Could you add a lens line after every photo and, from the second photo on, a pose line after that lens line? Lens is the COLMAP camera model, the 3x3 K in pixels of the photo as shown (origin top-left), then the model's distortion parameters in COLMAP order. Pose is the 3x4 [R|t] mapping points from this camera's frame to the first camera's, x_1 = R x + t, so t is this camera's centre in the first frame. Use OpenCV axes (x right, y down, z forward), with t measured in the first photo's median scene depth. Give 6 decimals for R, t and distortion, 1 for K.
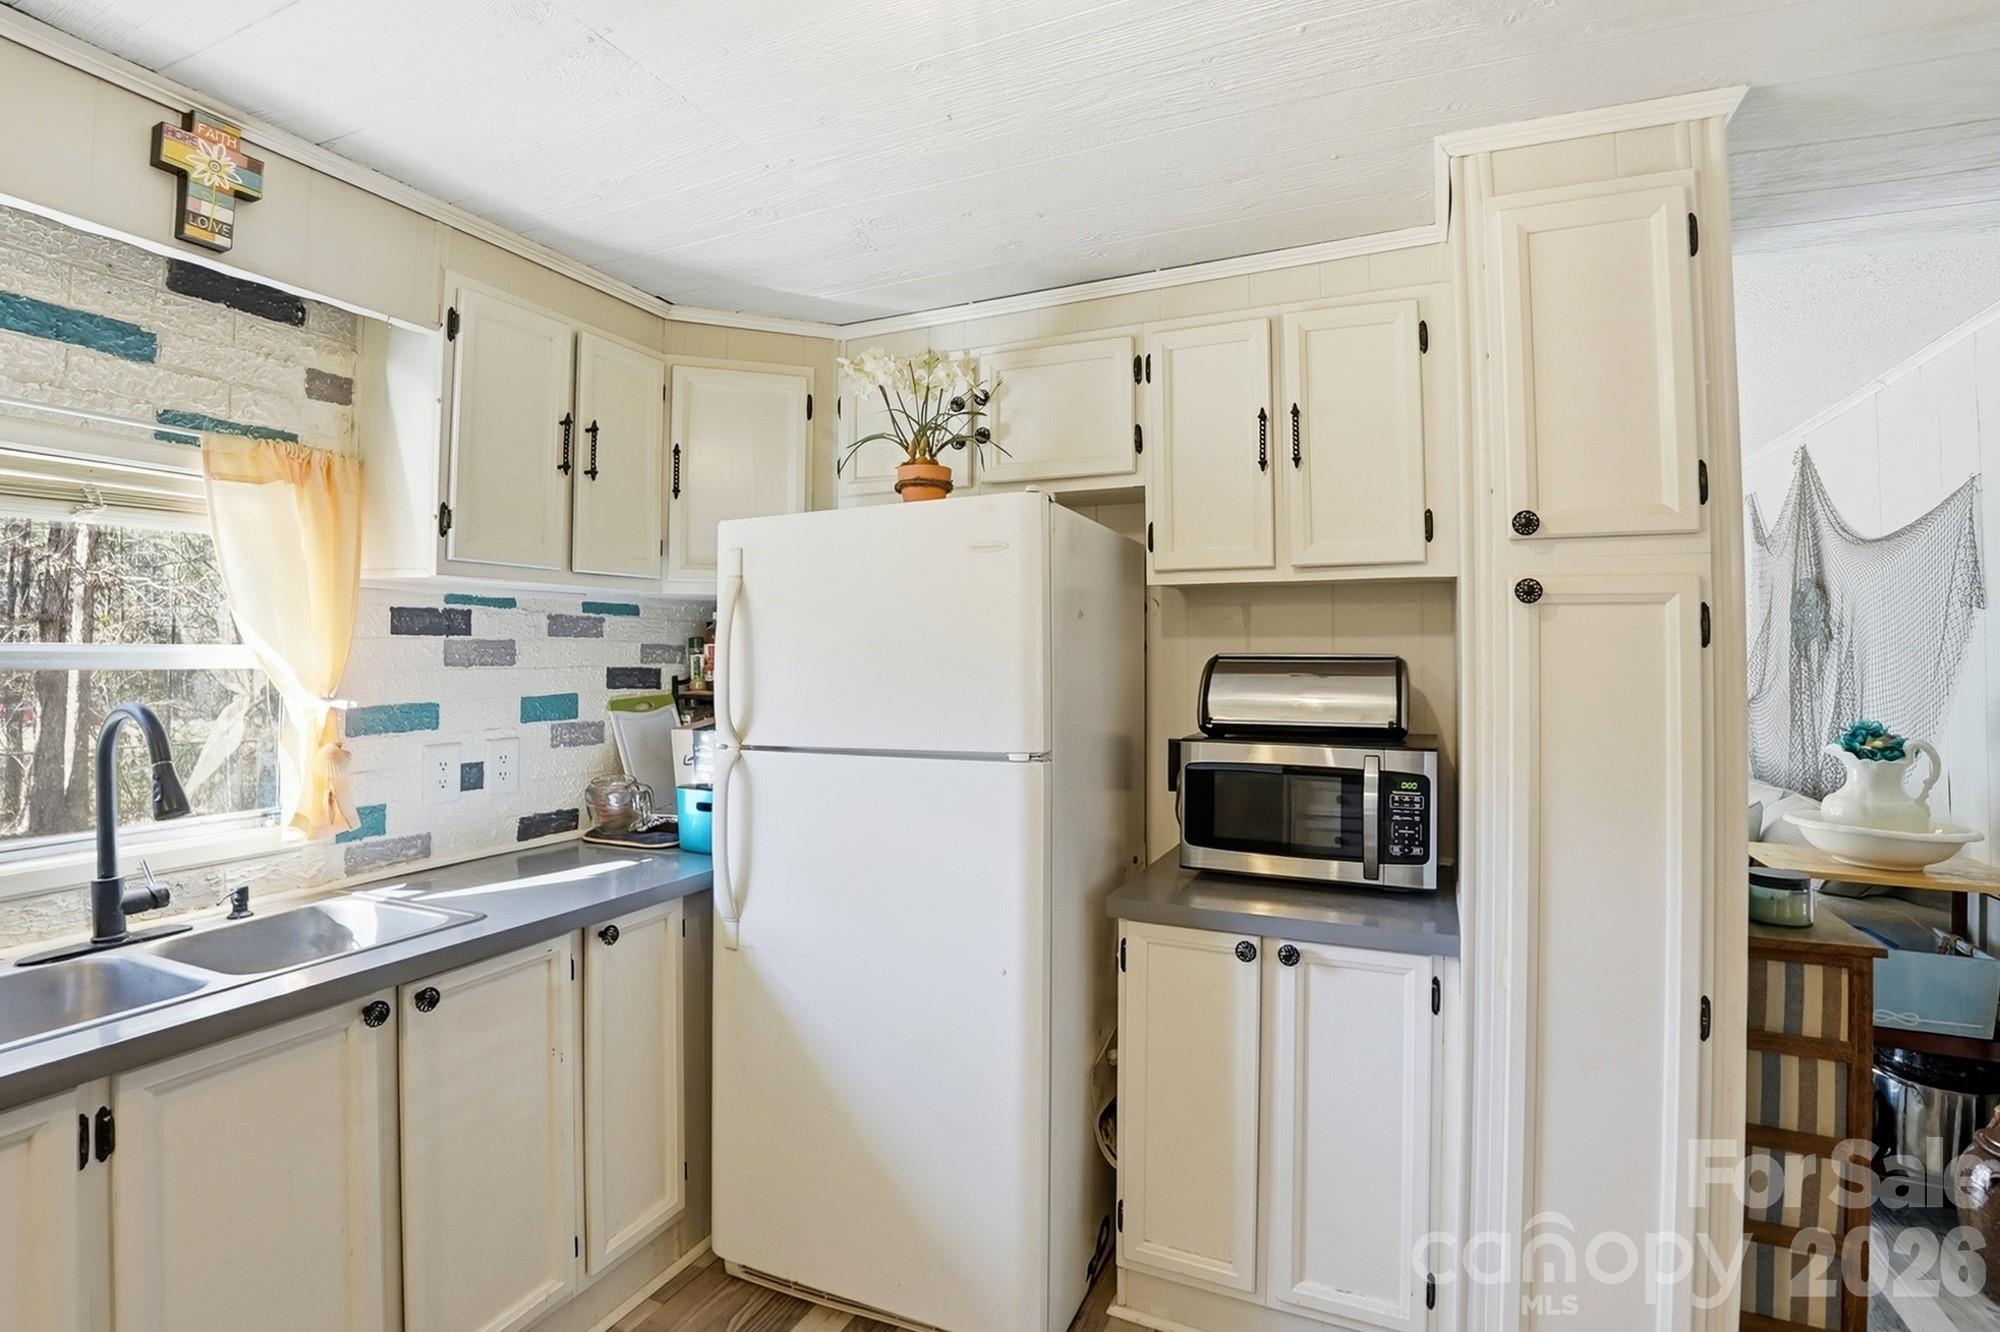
lens RADIAL K [[957.4, 0, 976.8], [0, 957.4, 628.8], [0, 0, 1]] dist [-0.059774, 0.016671]
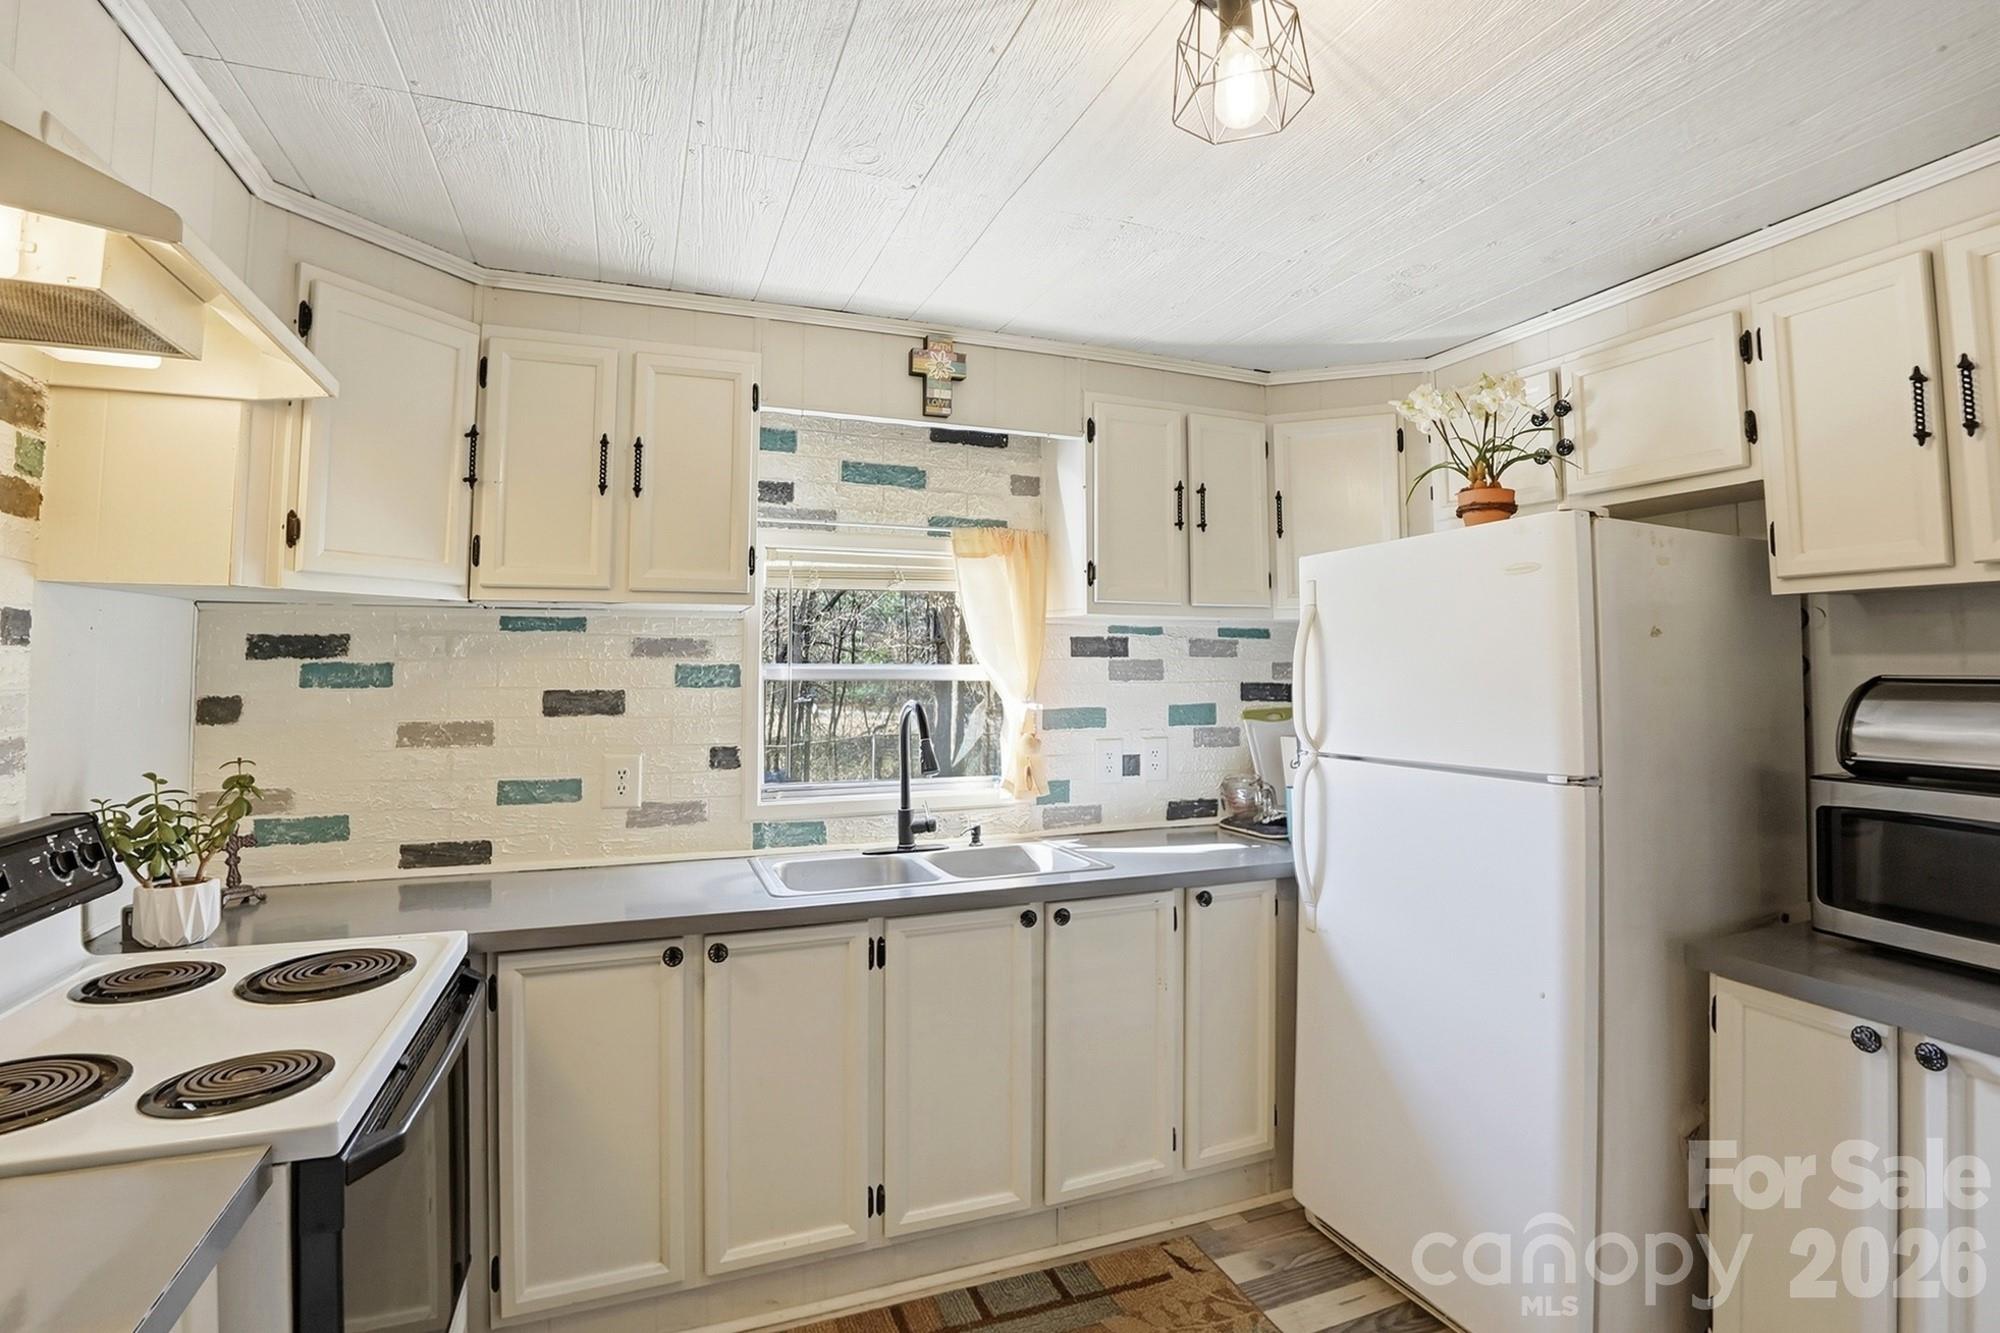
lens RADIAL K [[947.4, 0, 996.0], [0, 947.4, 618.6], [0, 0, 1]] dist [-0.048304, 0.010258]
pose [[0.723730, -0.031606, -0.689359, 0.260826], [0.014805, 0.999432, -0.030280, -0.009829], [0.689924, 0.011708, 0.723787, -0.084314]]
